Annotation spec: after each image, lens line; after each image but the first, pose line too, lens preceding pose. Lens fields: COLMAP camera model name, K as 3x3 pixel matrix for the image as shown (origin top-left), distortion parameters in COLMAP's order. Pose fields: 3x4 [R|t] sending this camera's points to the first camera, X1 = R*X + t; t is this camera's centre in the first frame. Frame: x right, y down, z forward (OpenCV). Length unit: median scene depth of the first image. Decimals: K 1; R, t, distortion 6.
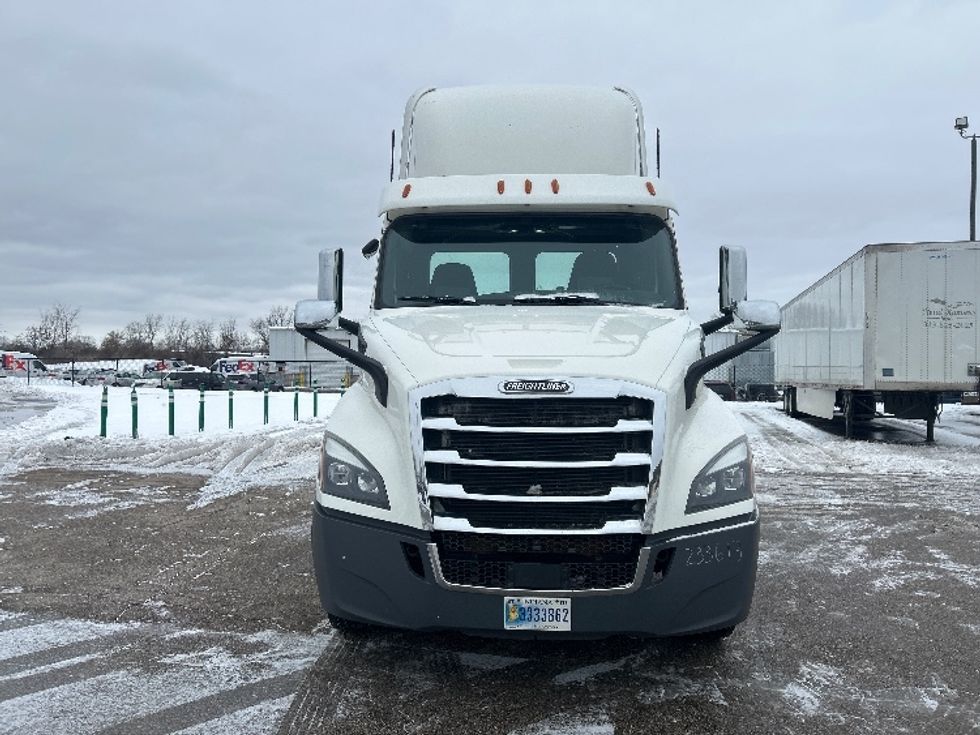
lens RADIAL K [[733.1, 0, 477.9], [0, 733.1, 366.1], [0, 0, 1]] dist [0.057180, -0.054703]
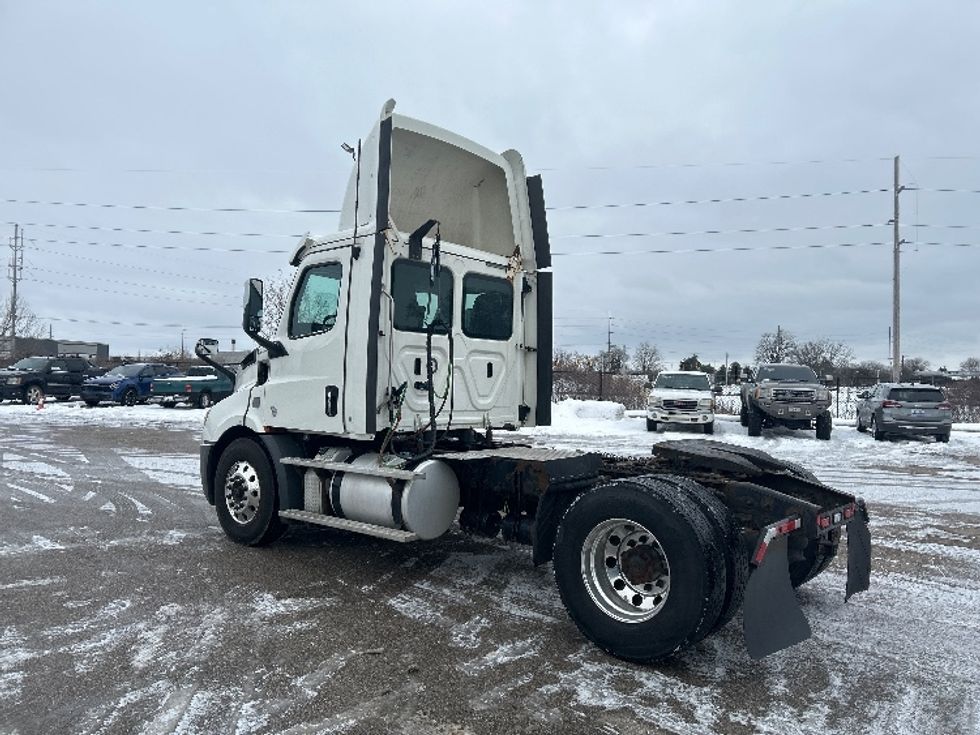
lens RADIAL K [[716.3, 0, 481.3], [0, 716.3, 370.2], [0, 0, 1]] dist [0.052919, -0.047734]
pose [[-0.620251, -0.040849, -0.783339, 1.456459], [-0.029837, 0.999149, -0.028478, 0.028534], [0.783836, 0.005709, -0.620942, 2.817786]]
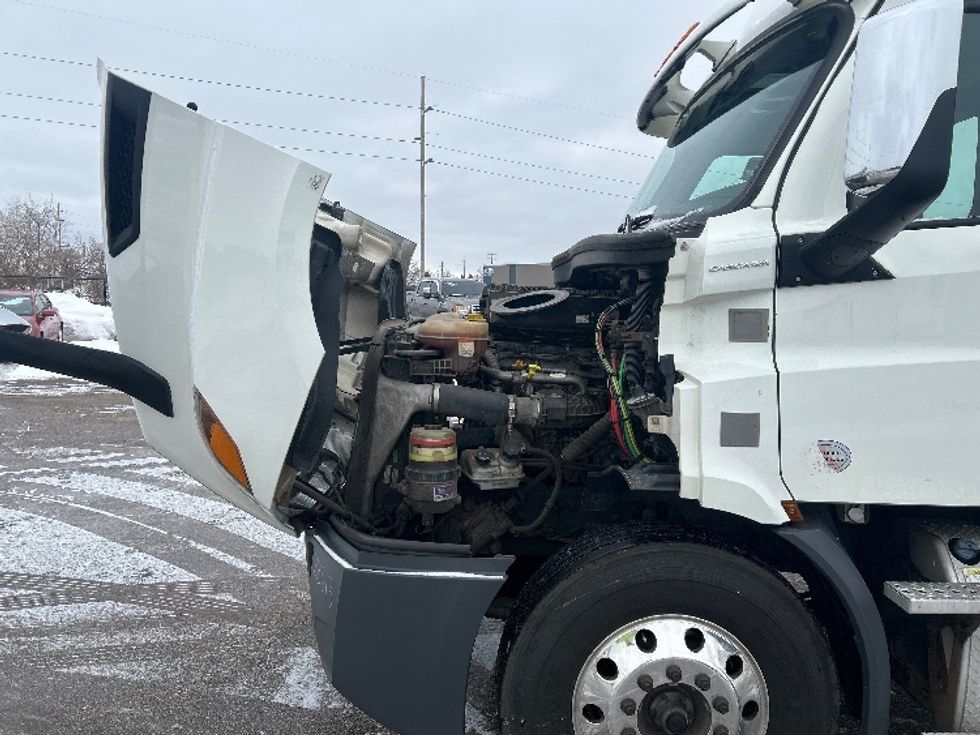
lens RADIAL K [[736.0, 0, 469.3], [0, 736.0, 370.6], [0, 0, 1]] dist [0.050705, -0.048360]
pose [[0.006424, 0.080263, -0.996753, 0.964229], [-0.013870, 0.996685, 0.080169, -0.013795], [0.999883, 0.013310, 0.007516, 1.049456]]
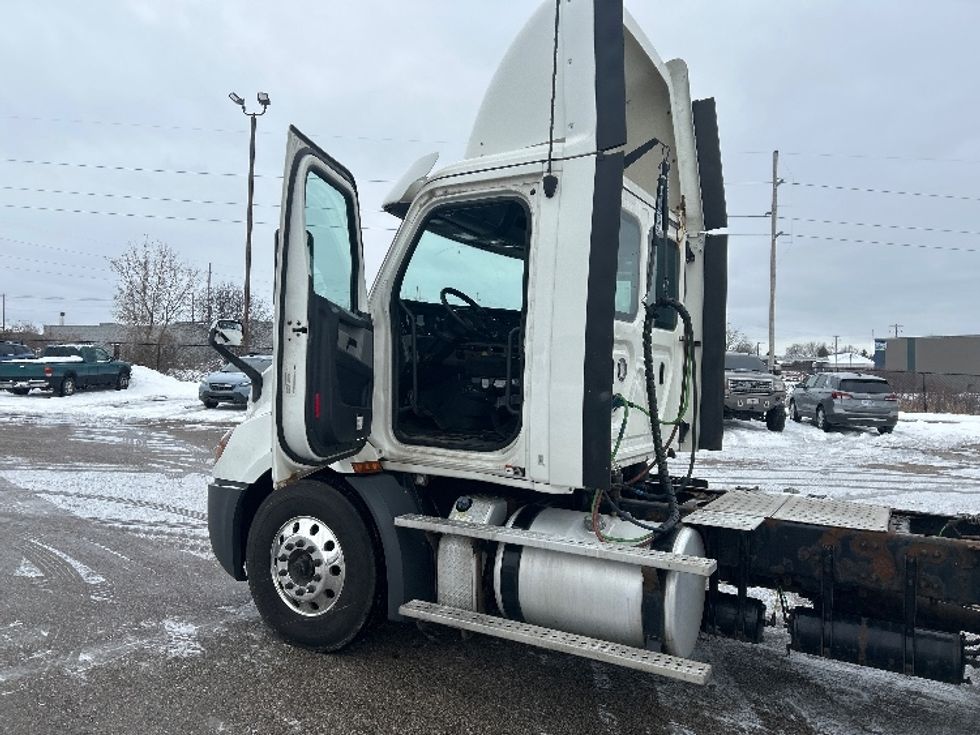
lens RADIAL K [[733.1, 0, 477.9], [0, 733.1, 366.1], [0, 0, 1]] dist [0.057180, -0.054703]
pose [[-0.474782, -0.029023, -0.879625, 1.303867], [-0.036989, 0.999231, -0.013005, -0.009590], [0.879326, 0.026361, -0.475490, 2.006237]]
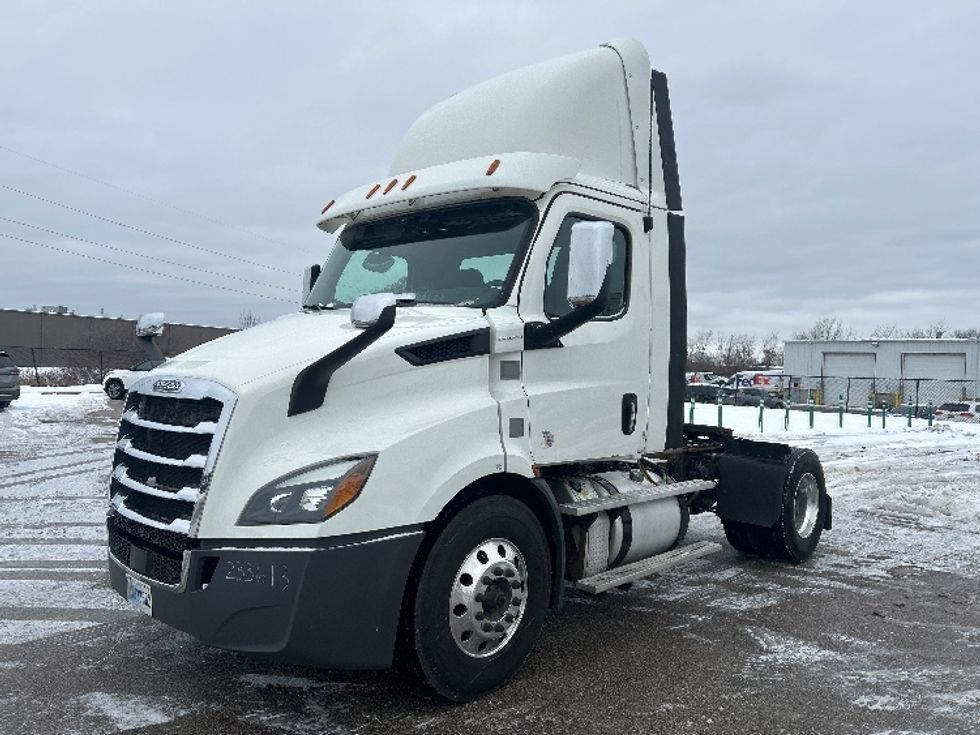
lens RADIAL K [[736.0, 0, 469.3], [0, 736.0, 370.6], [0, 0, 1]] dist [0.050705, -0.048360]
pose [[0.733978, 0.010094, -0.679098, 1.048352], [-0.019337, 0.999795, -0.006040, 0.002503], [0.678897, 0.017565, 0.734023, 0.460367]]
